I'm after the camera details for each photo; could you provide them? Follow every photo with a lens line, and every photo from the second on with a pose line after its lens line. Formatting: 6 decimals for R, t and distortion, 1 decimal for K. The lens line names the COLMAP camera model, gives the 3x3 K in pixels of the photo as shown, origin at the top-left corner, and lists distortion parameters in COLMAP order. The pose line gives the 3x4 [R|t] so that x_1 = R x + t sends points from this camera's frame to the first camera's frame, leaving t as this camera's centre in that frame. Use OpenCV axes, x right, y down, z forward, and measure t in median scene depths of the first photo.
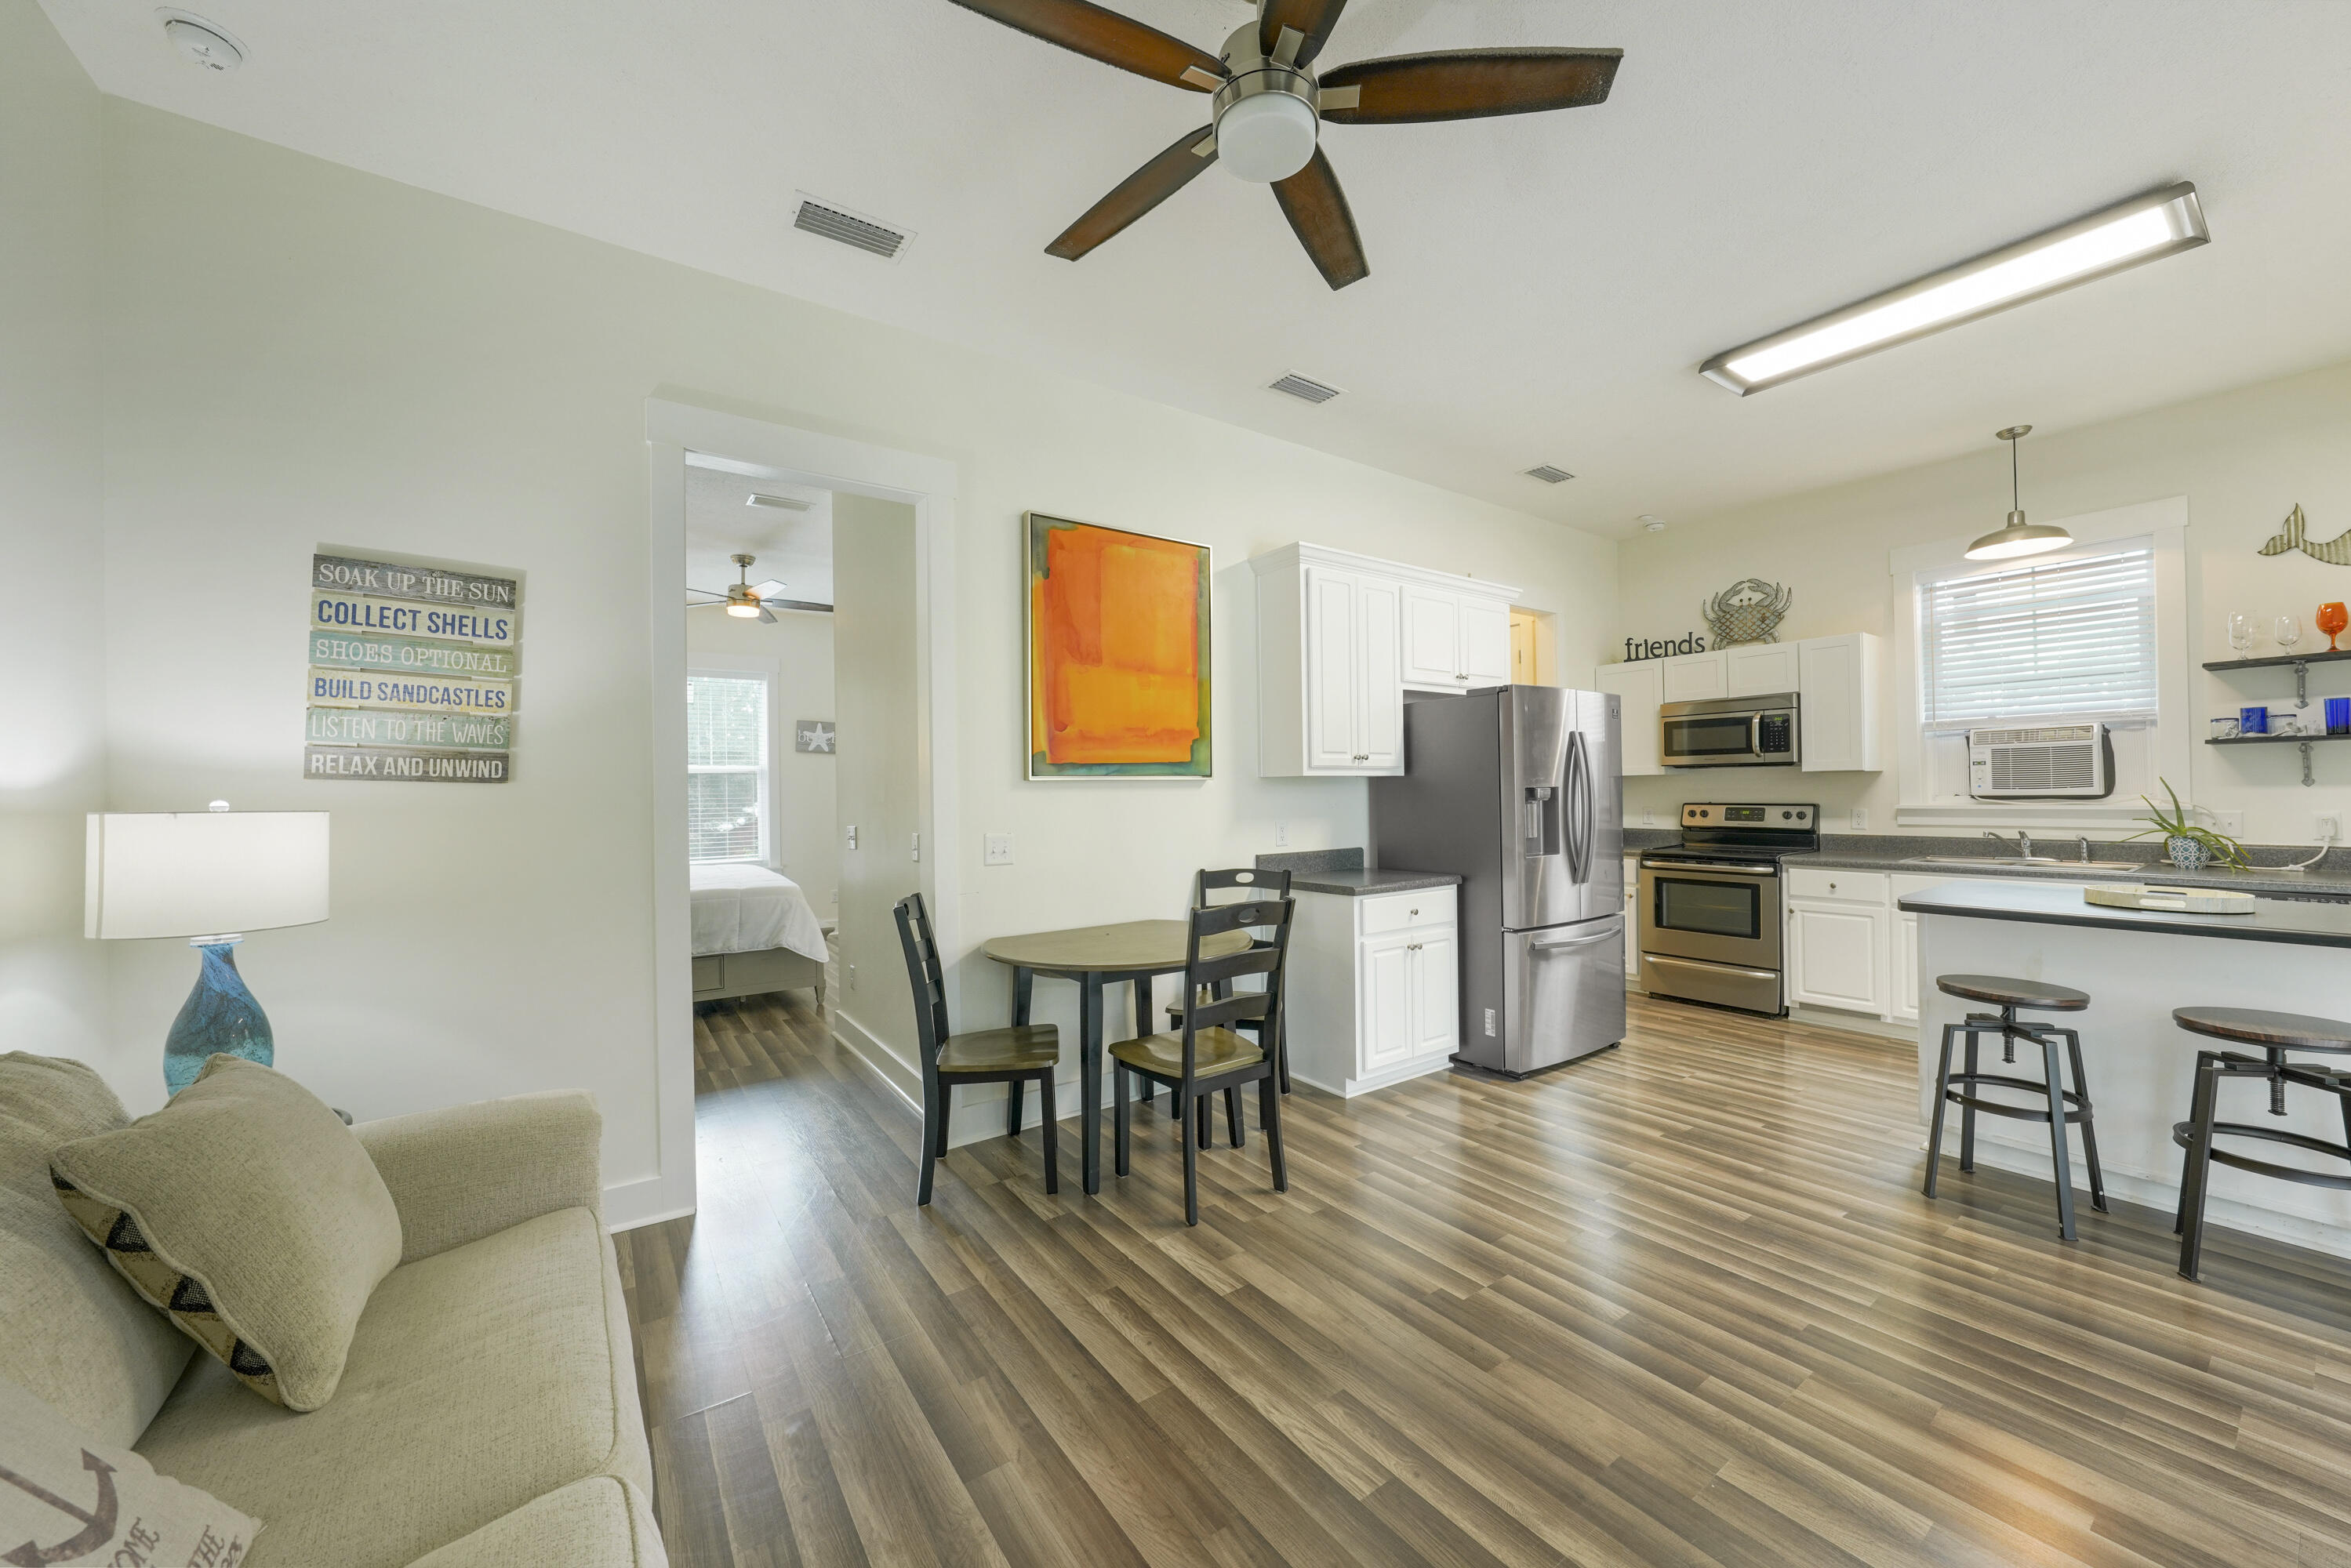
lens RADIAL K [[861.3, 0, 1174.4], [0, 861.3, 796.1], [0, 0, 1]] dist [-0.017782, 0.000183]
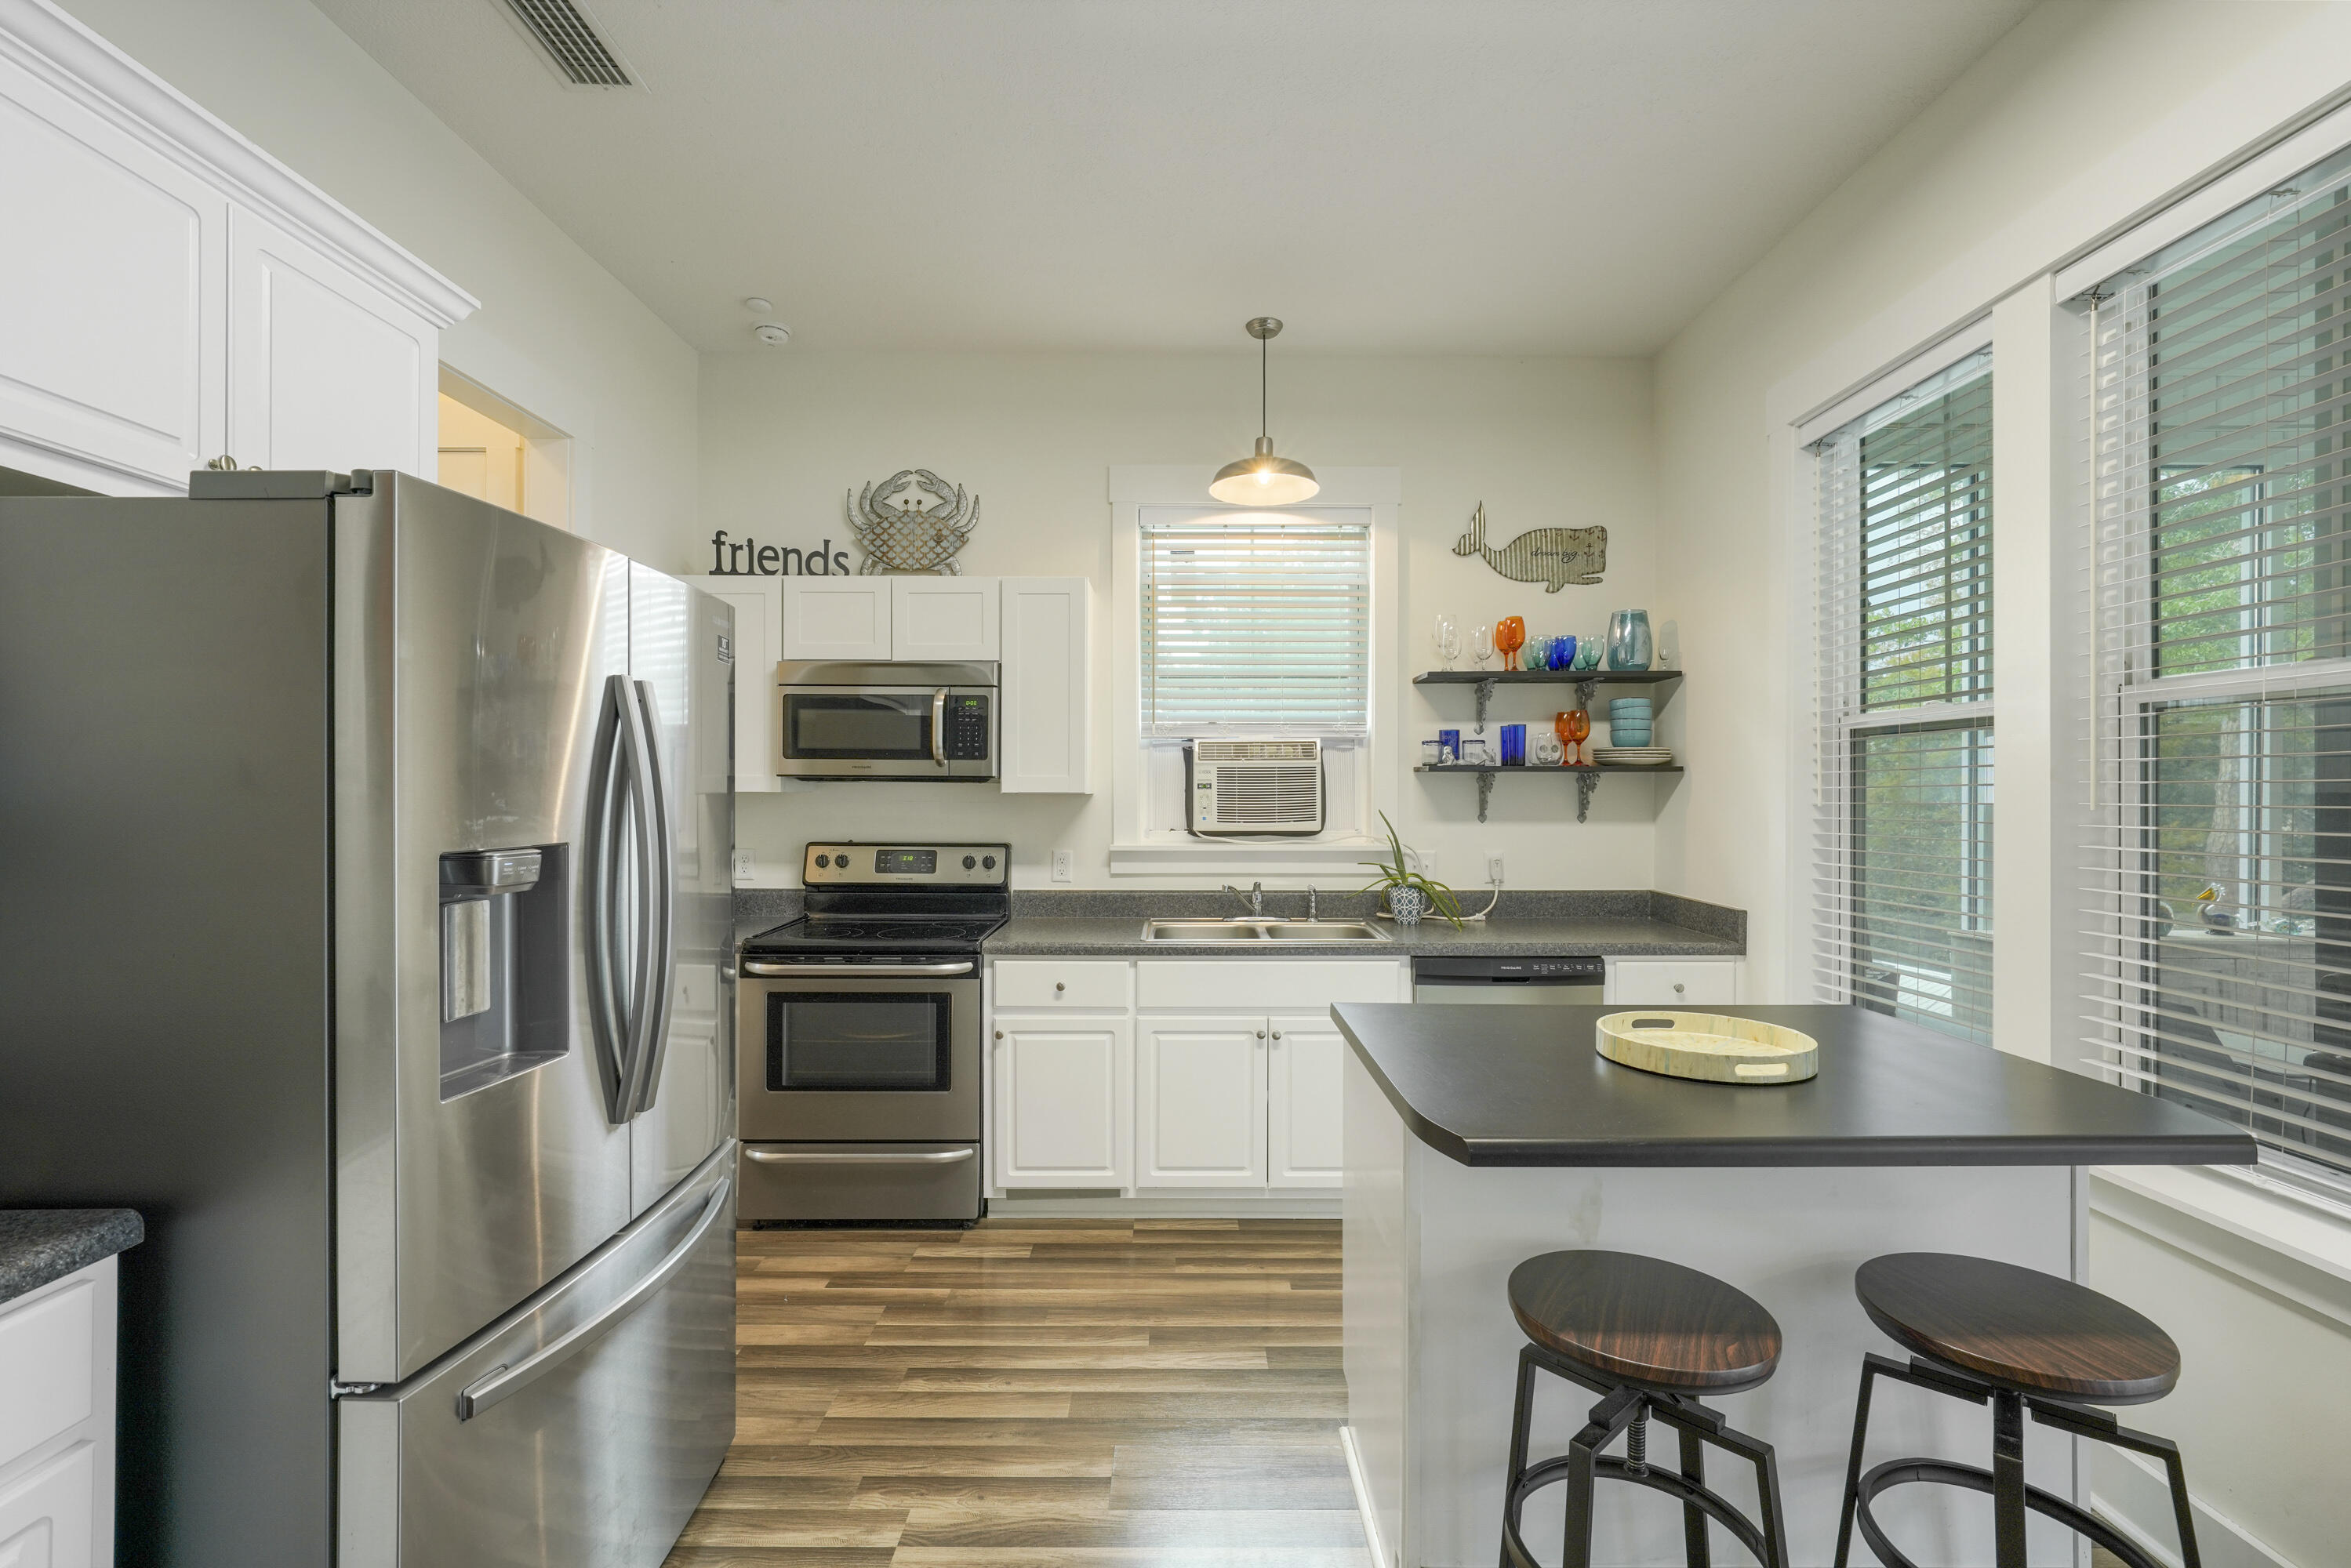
lens RADIAL K [[1011.9, 0, 1175.5], [0, 1011.9, 784.0], [0, 0, 1]] dist [-0.000203, 0.000279]
pose [[0.573135, 0.021409, 0.819181, 0.226199], [-0.006633, 0.999747, -0.021488, -0.021198], [-0.819434, 0.006881, 0.573132, 0.506303]]
